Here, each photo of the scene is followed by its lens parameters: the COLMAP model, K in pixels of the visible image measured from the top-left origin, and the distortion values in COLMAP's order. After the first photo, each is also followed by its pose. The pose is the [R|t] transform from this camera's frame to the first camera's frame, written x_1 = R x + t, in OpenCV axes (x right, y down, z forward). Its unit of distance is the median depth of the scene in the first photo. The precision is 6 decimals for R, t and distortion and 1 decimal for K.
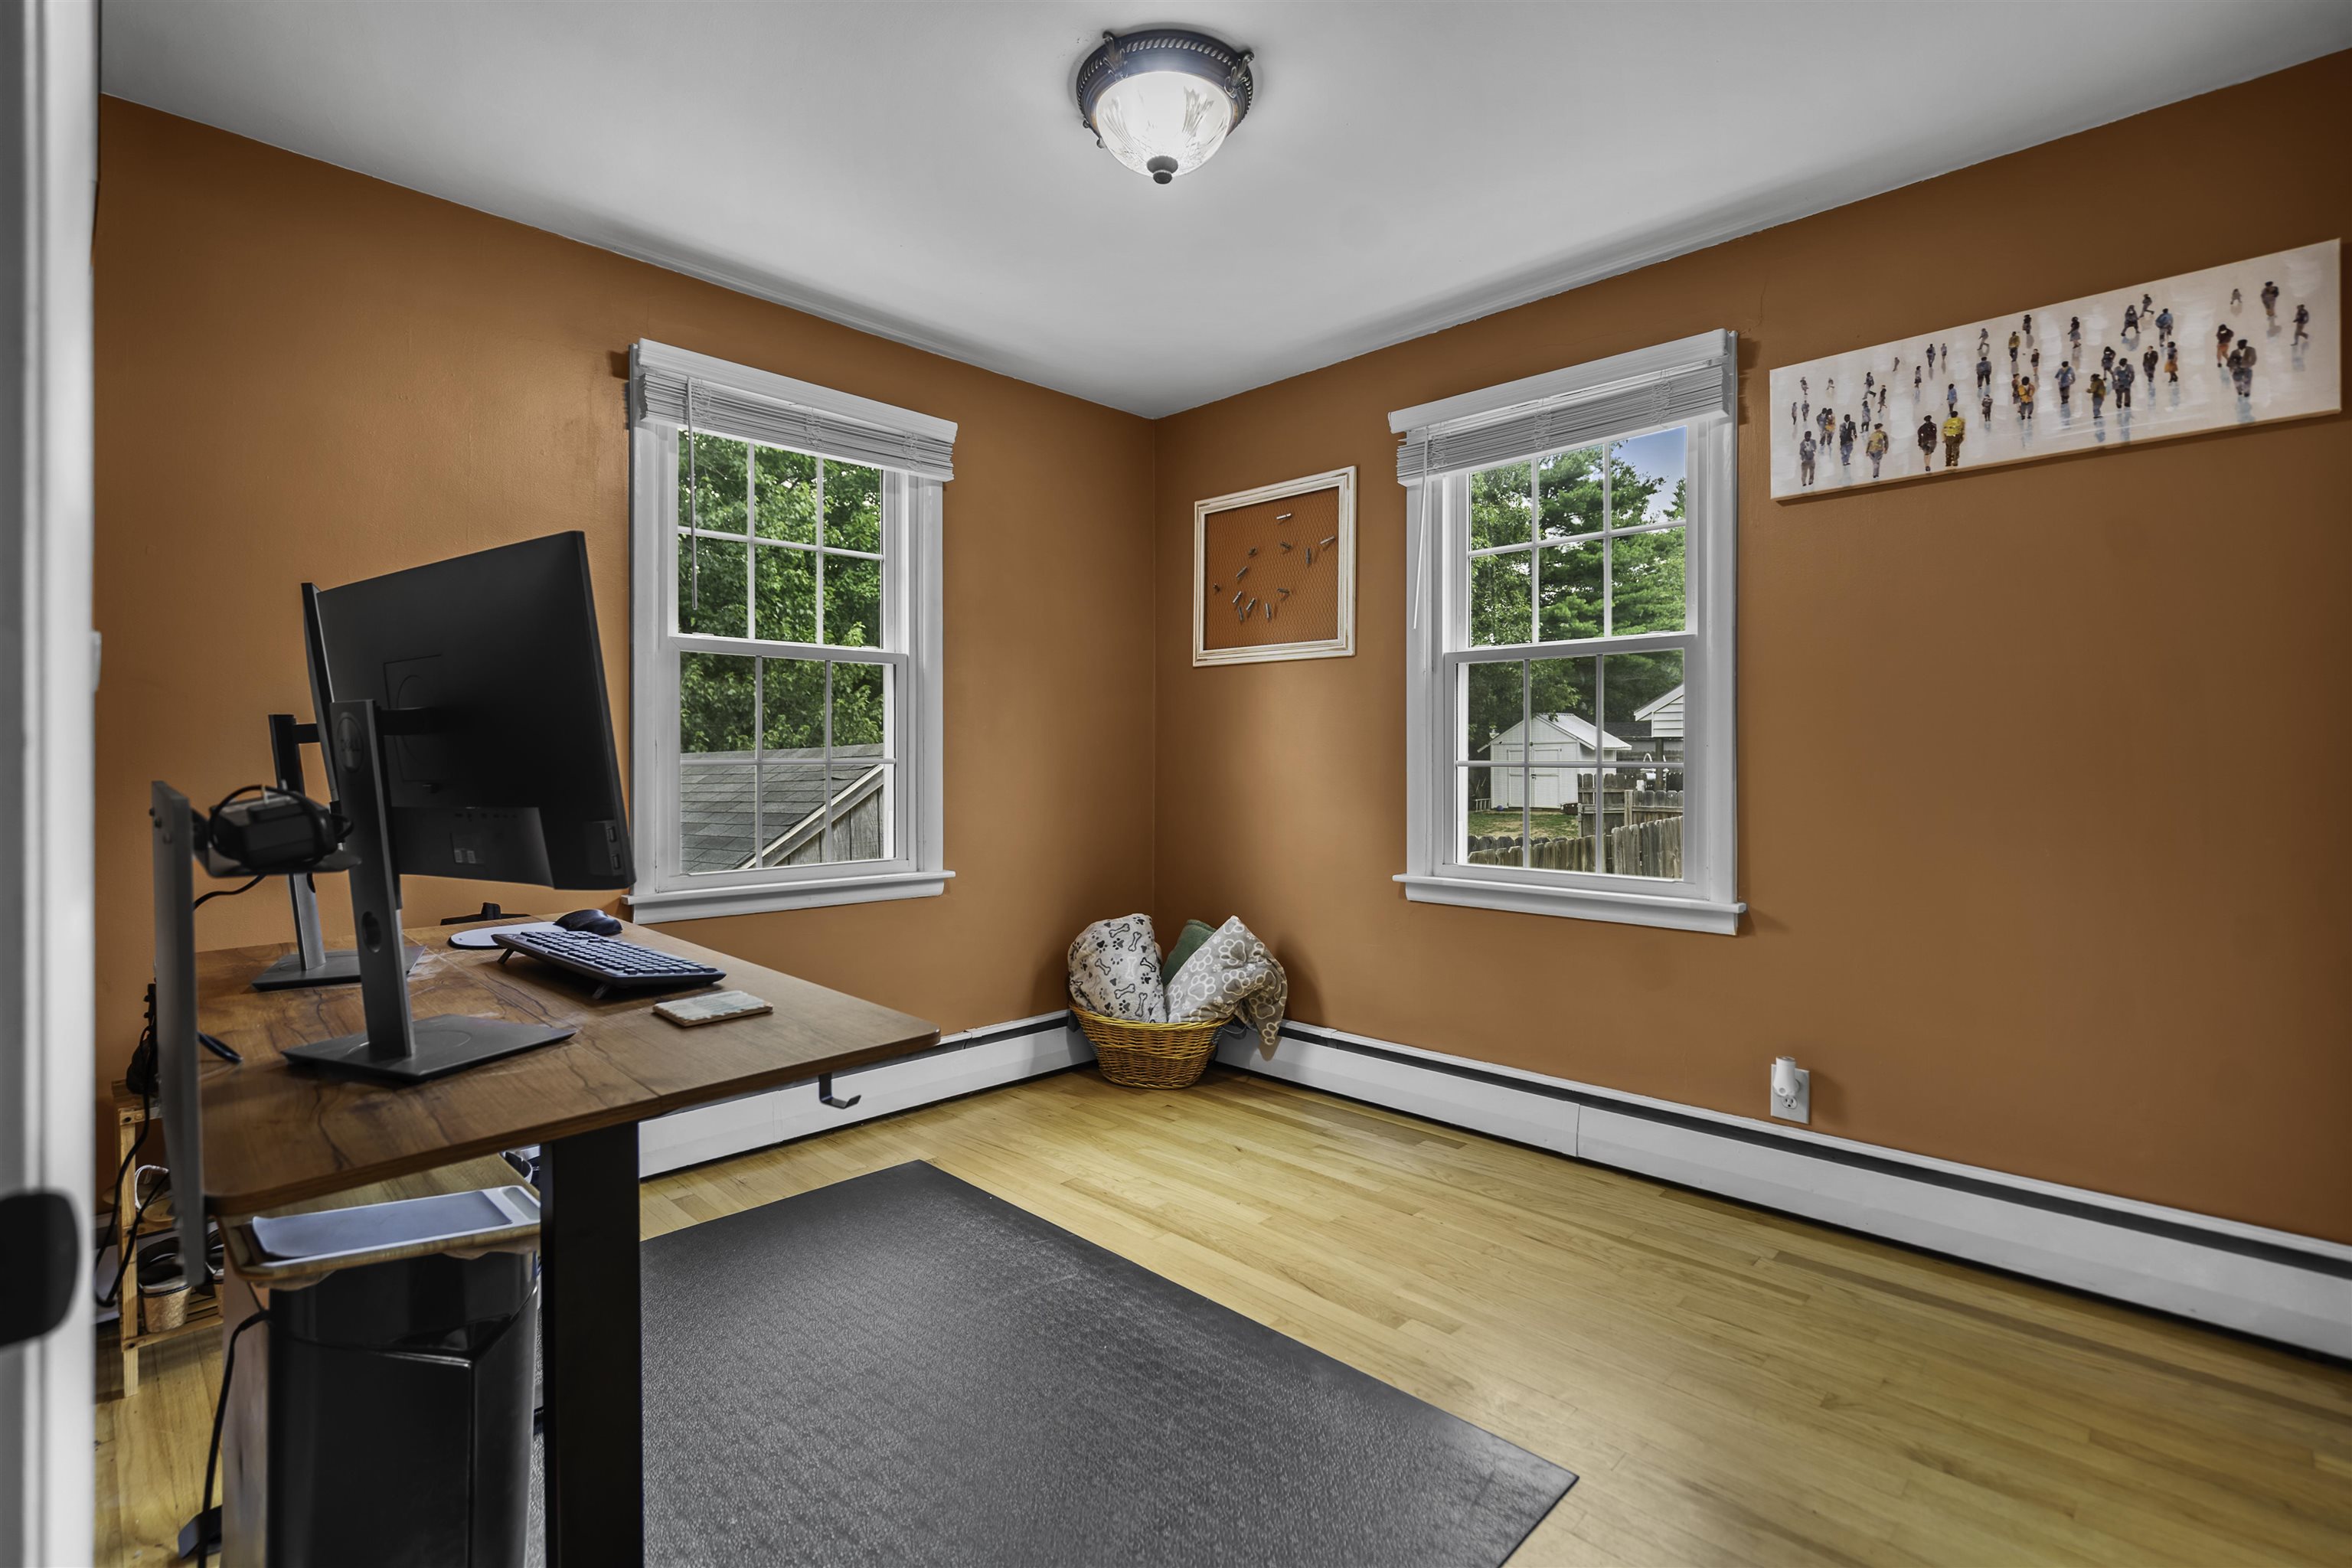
lens RADIAL K [[1076.4, 0, 1154.2], [0, 1076.4, 769.9], [0, 0, 1]] dist [-0.004591, 0.001980]
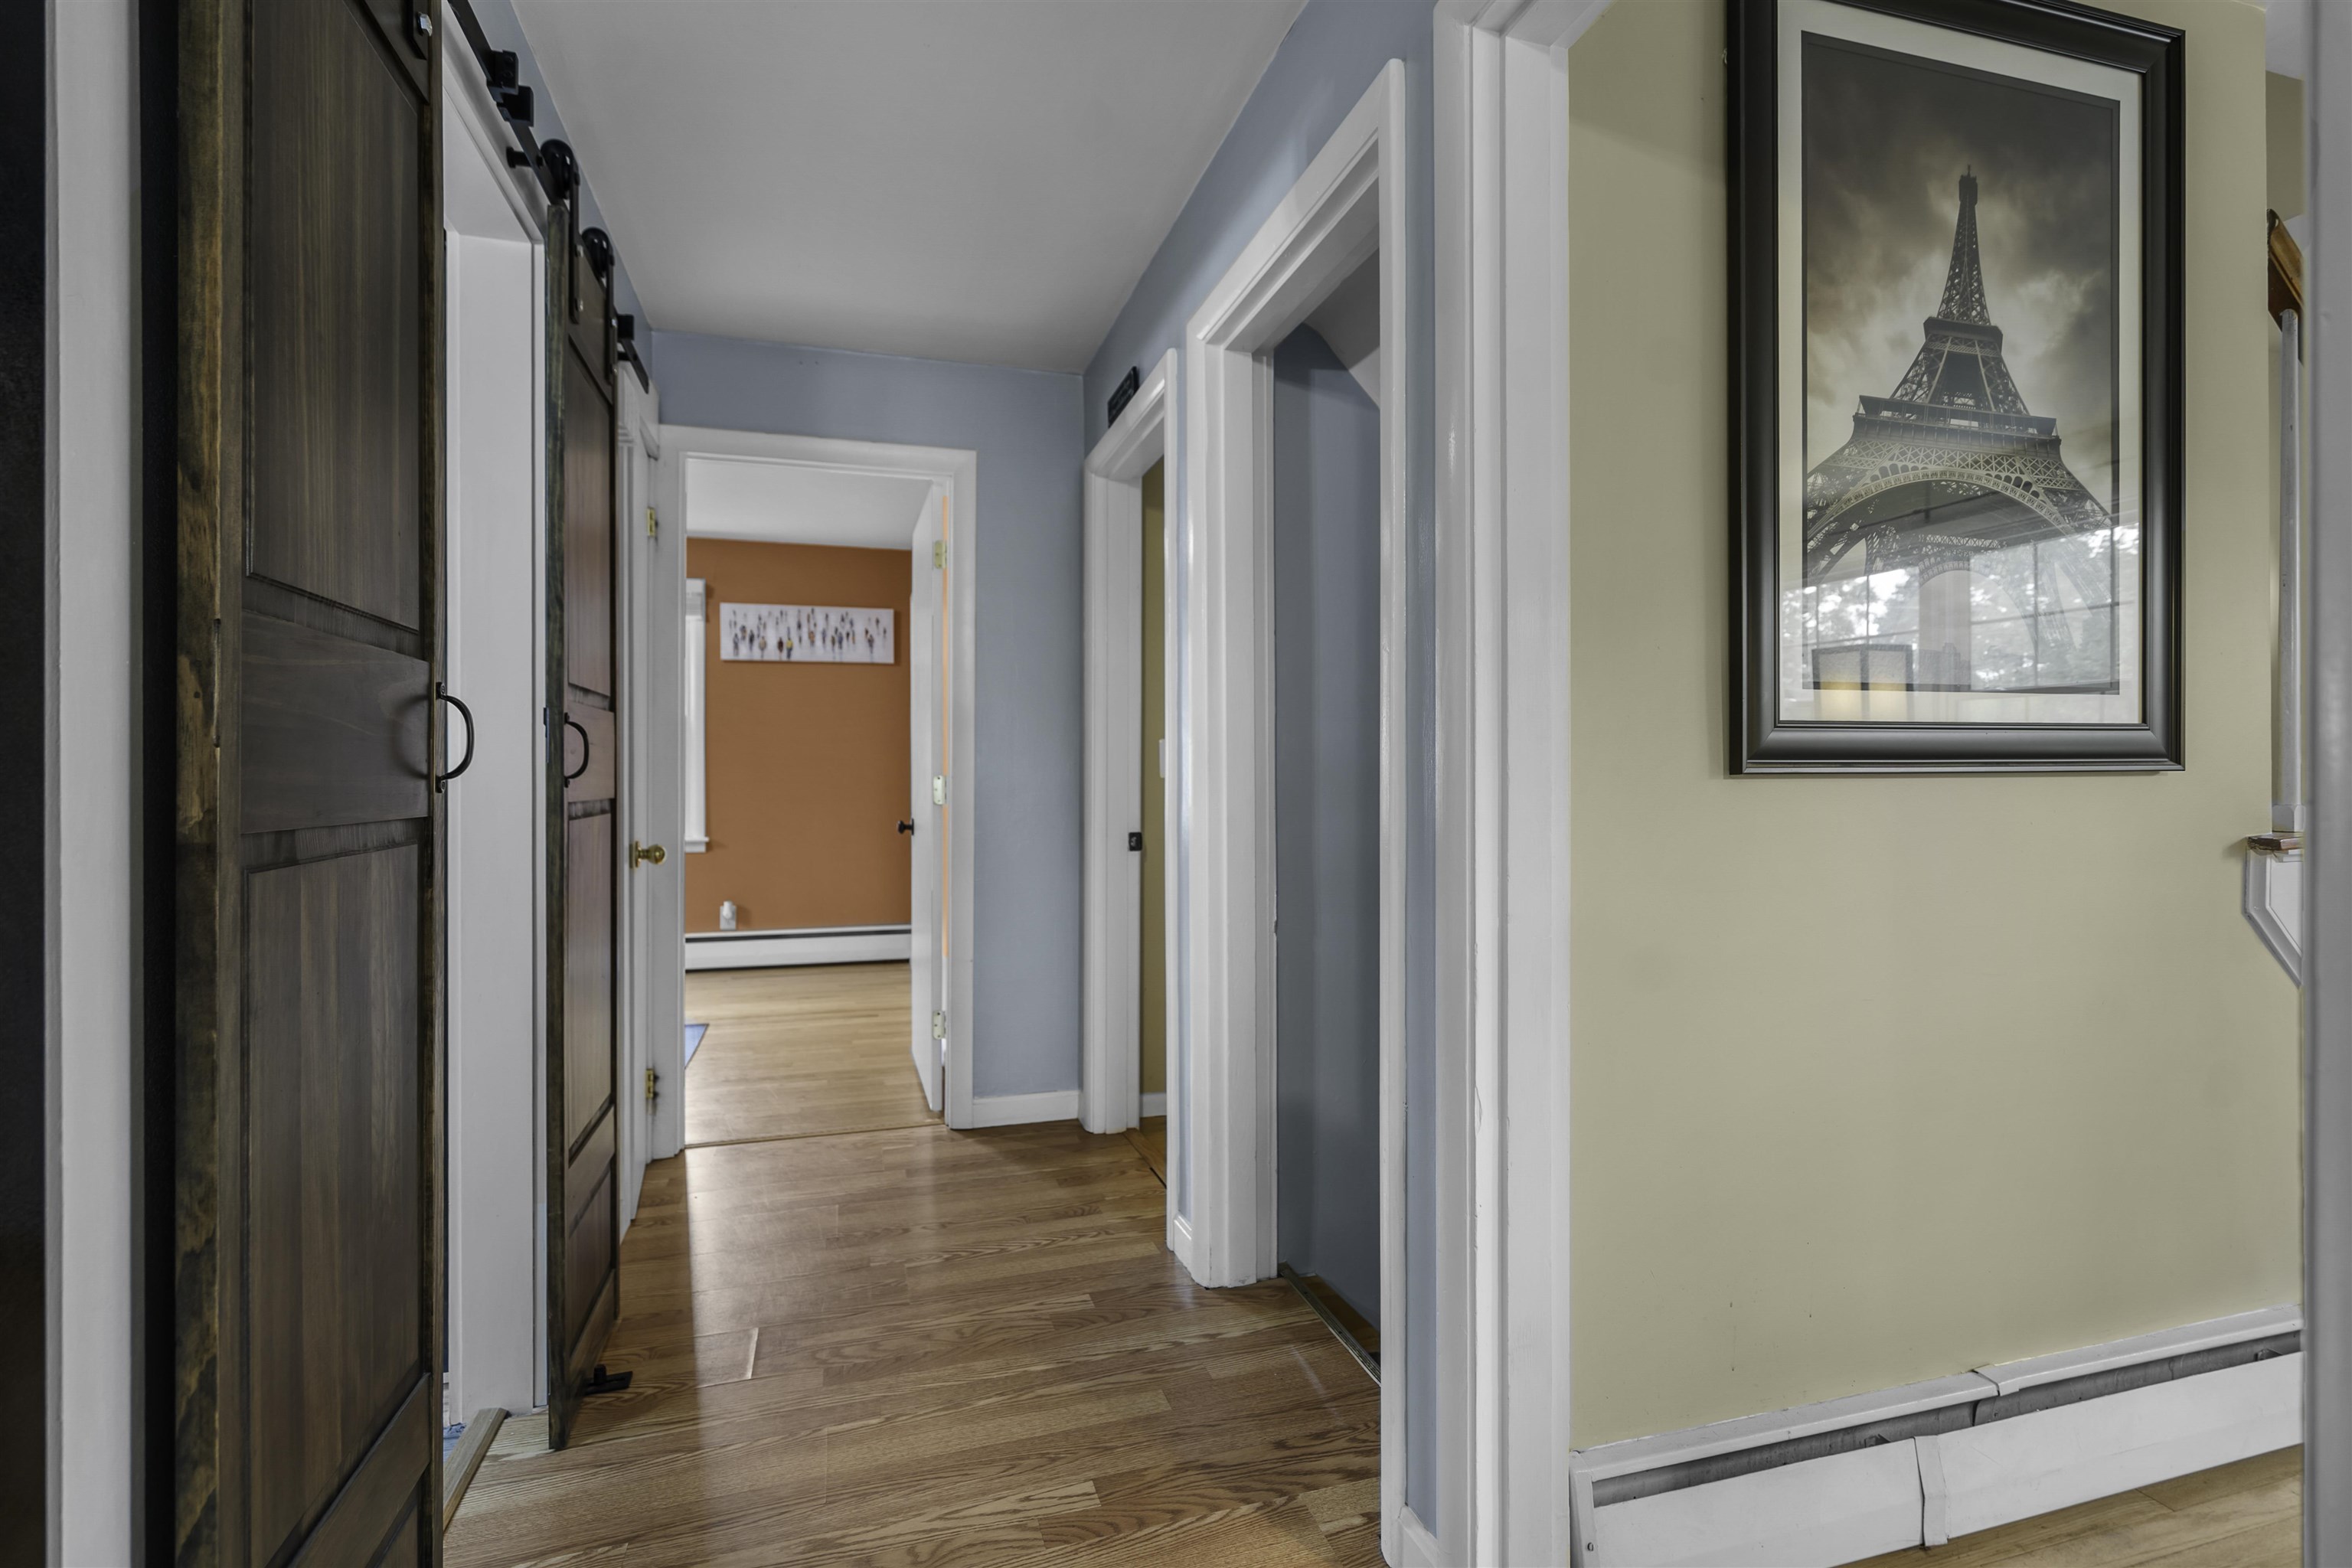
lens RADIAL K [[1076.4, 0, 1164.6], [0, 1076.4, 765.4], [0, 0, 1]] dist [-0.004591, 0.001980]
pose [[0.503164, 0.001734, 0.864189, -1.019753], [0.002135, 0.999992, -0.003249, -0.017529], [-0.864188, 0.003480, 0.503157, -1.062231]]
